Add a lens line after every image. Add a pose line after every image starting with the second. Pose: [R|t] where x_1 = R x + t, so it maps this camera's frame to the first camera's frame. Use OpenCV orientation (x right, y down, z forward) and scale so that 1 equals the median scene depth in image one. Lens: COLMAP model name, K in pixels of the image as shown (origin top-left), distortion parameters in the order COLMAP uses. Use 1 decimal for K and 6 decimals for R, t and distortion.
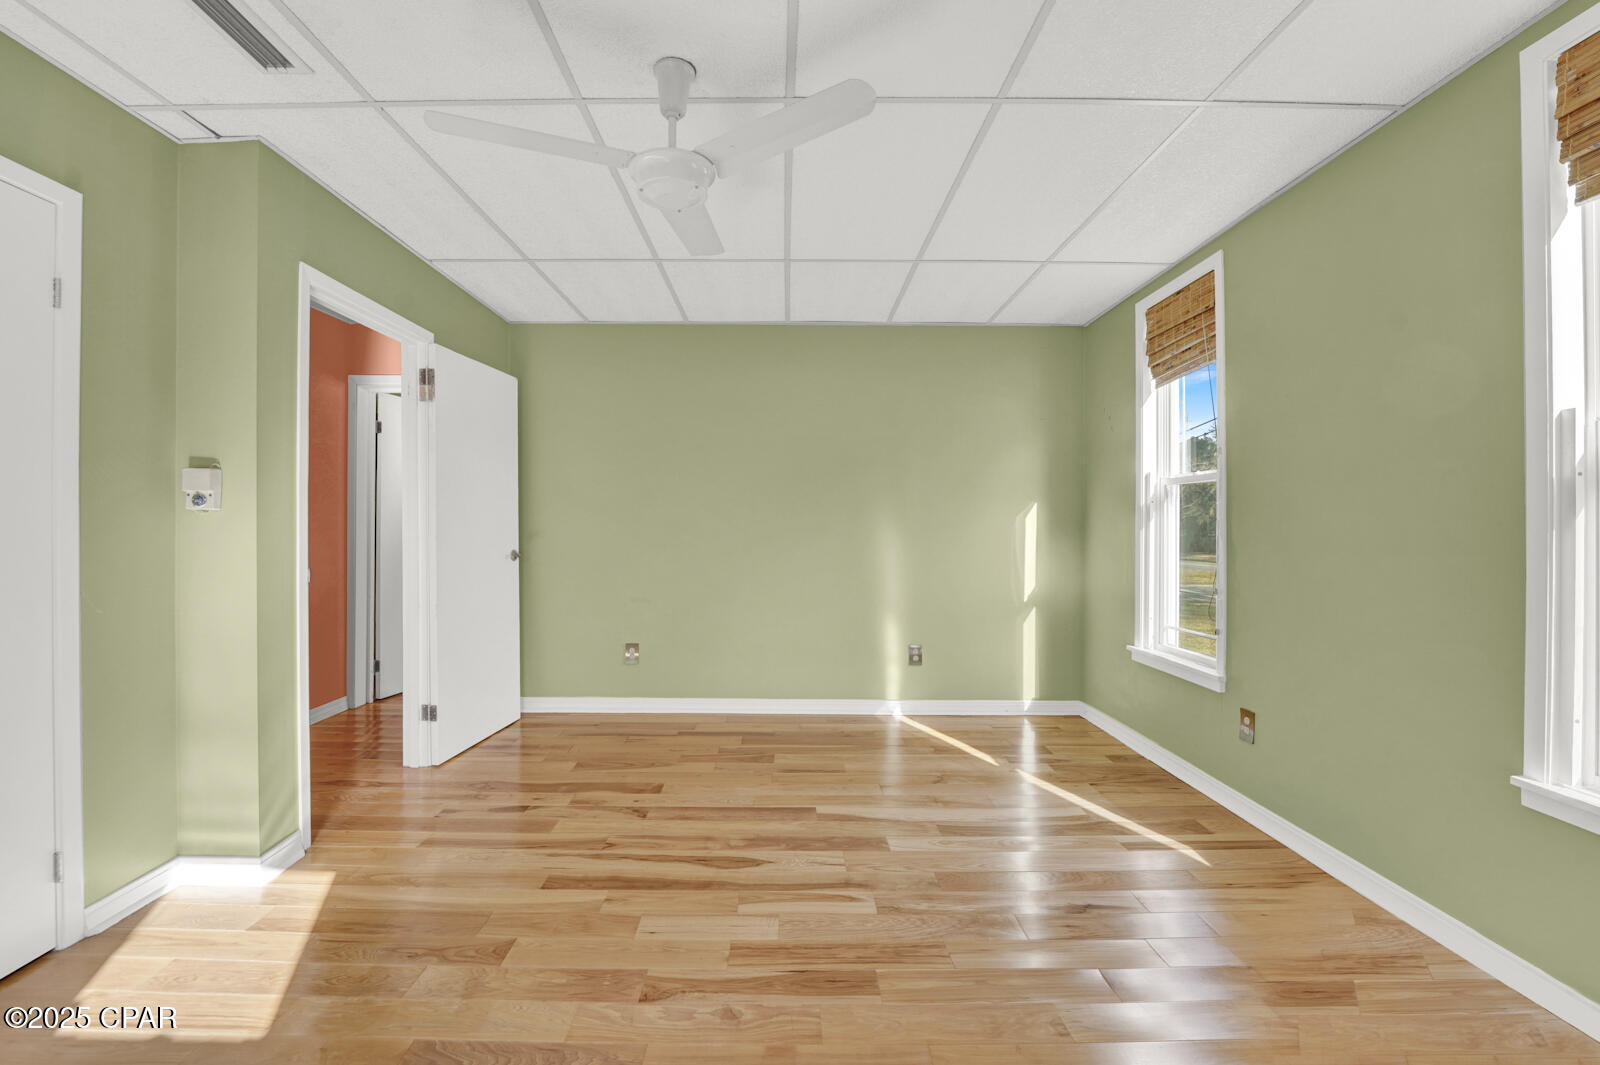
lens RADIAL K [[686.3, 0, 768.5], [0, 686.3, 528.2], [0, 0, 1]] dist [-0.030957, 0.000250]
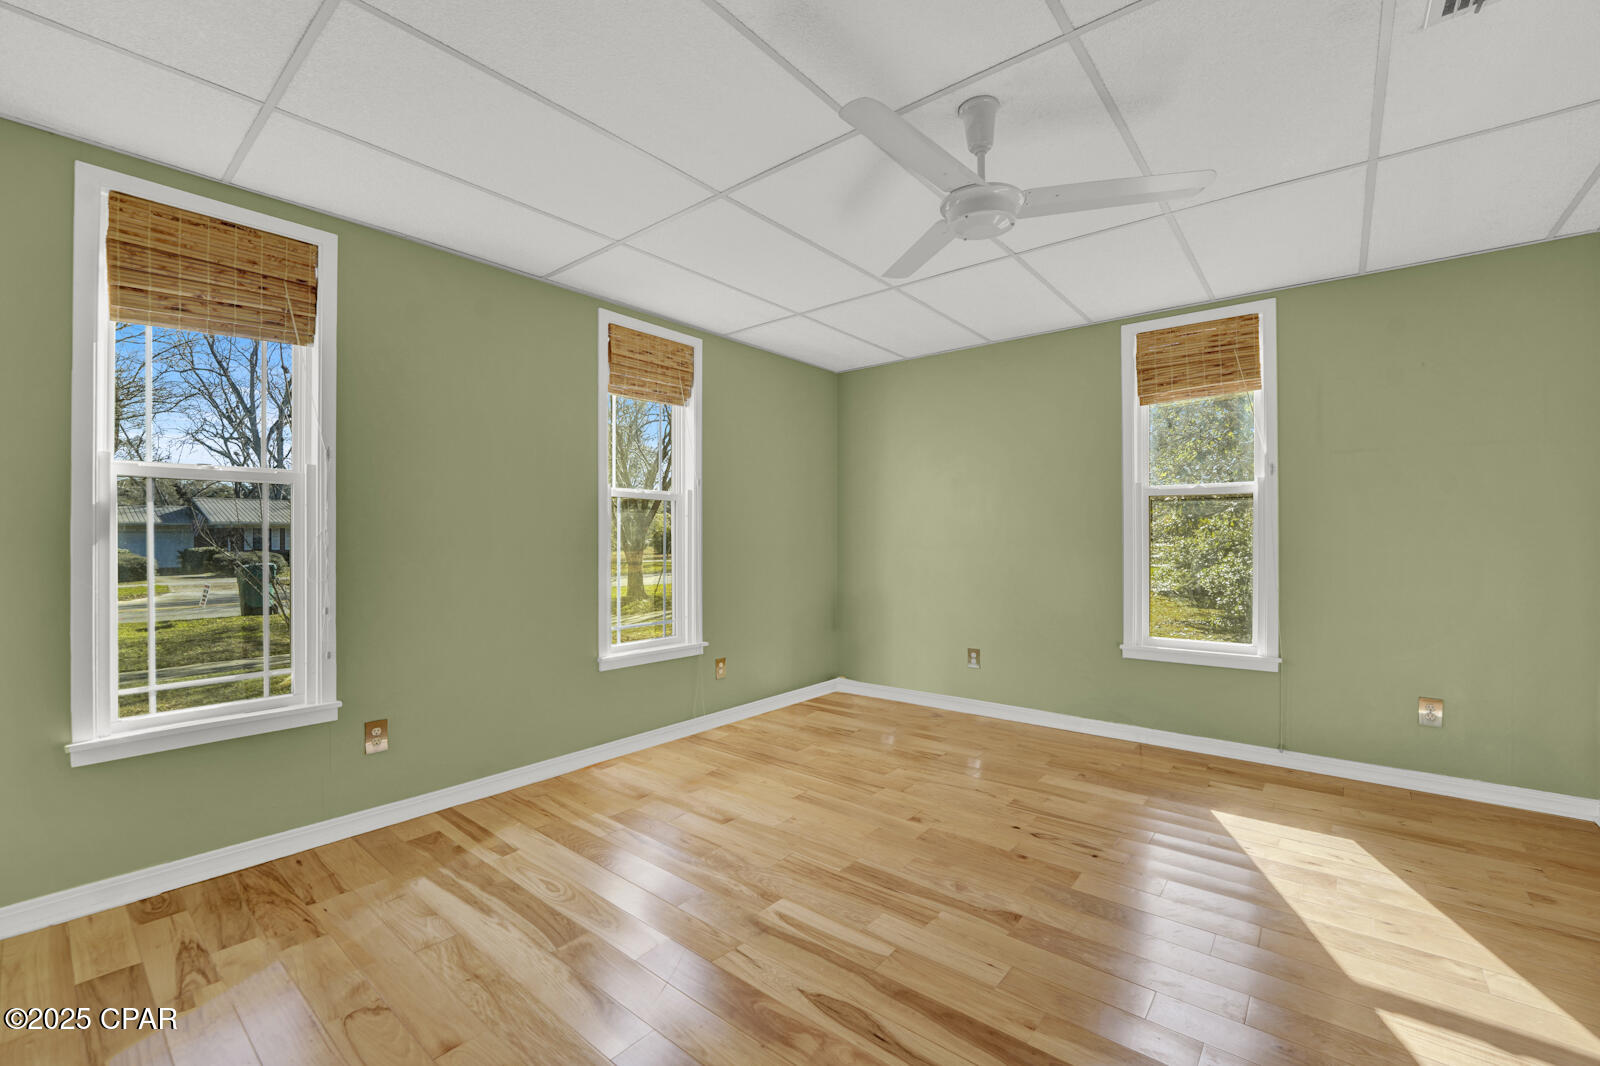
lens RADIAL K [[674.9, 0, 792.1], [0, 674.9, 533.0], [0, 0, 1]] dist [-0.031458, 0.004739]
pose [[-0.788468, 0.003308, 0.615067, -0.441888], [0.002808, 0.999994, -0.001778, -0.006982], [-0.615070, 0.000326, -0.788473, 1.598646]]
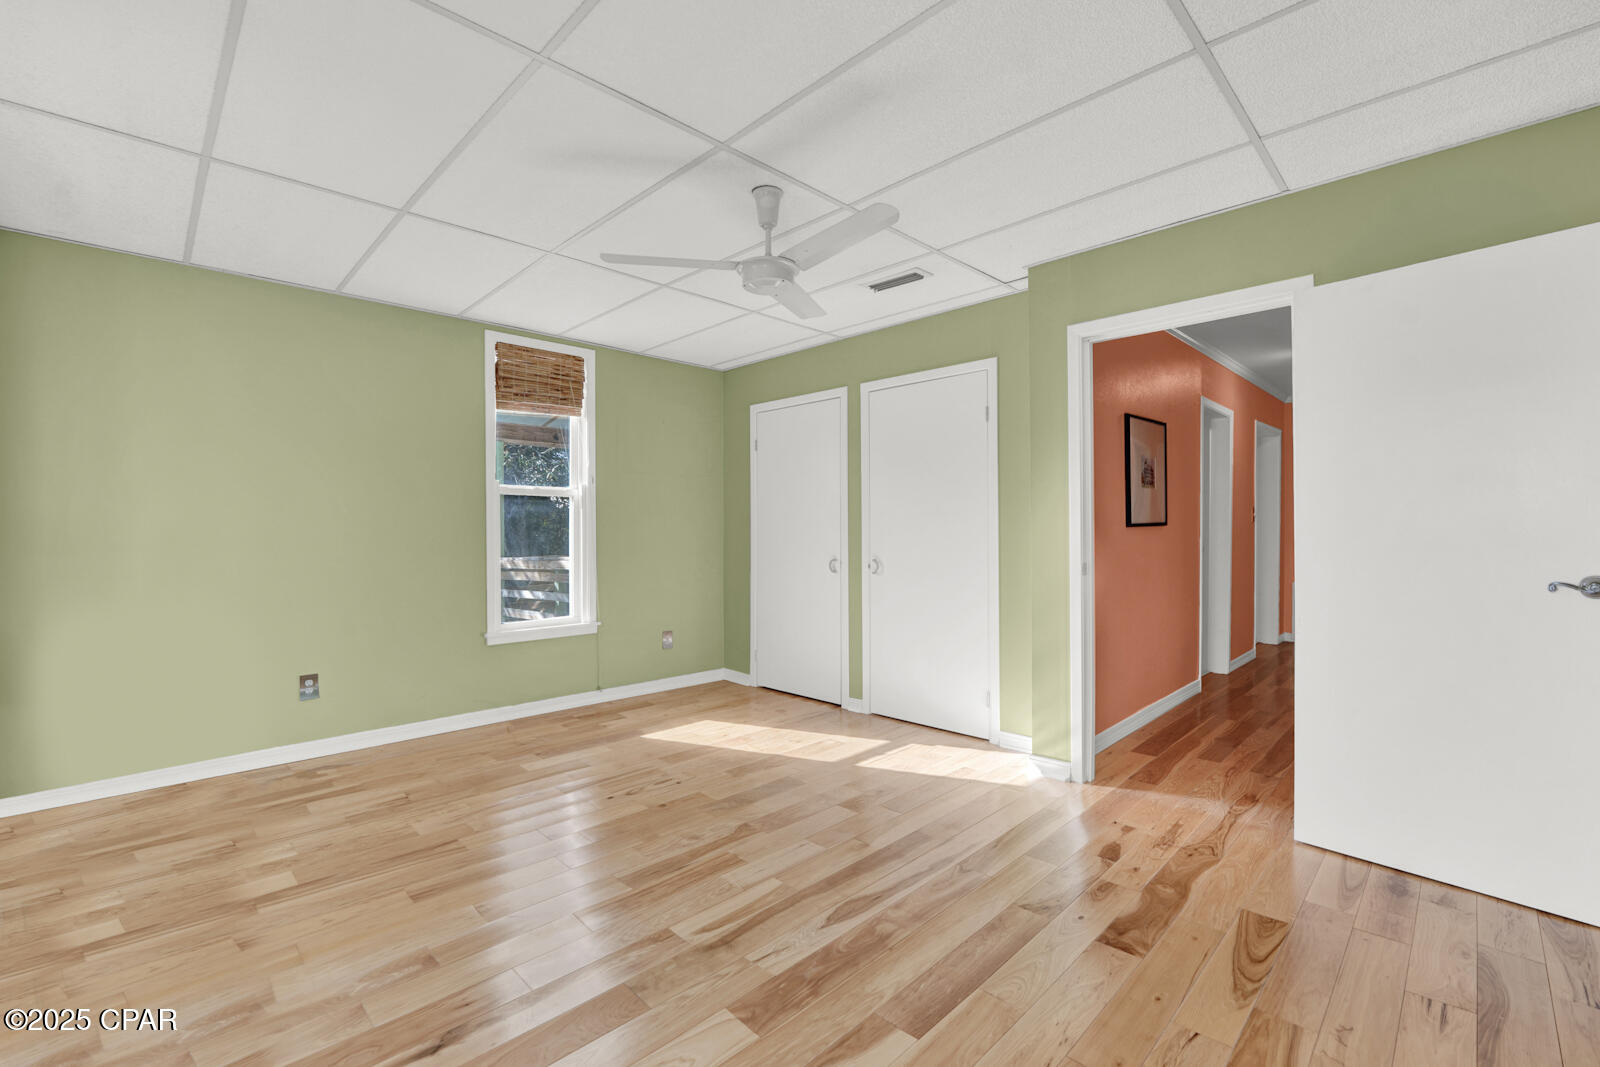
lens RADIAL K [[674.9, 0, 792.1], [0, 674.9, 533.5], [0, 0, 1]] dist [-0.031458, 0.004739]
pose [[-0.694452, 0.004886, -0.719523, 0.635406], [-0.001012, 0.999969, 0.007767, -0.006708], [0.719539, 0.006122, -0.694426, 1.568617]]
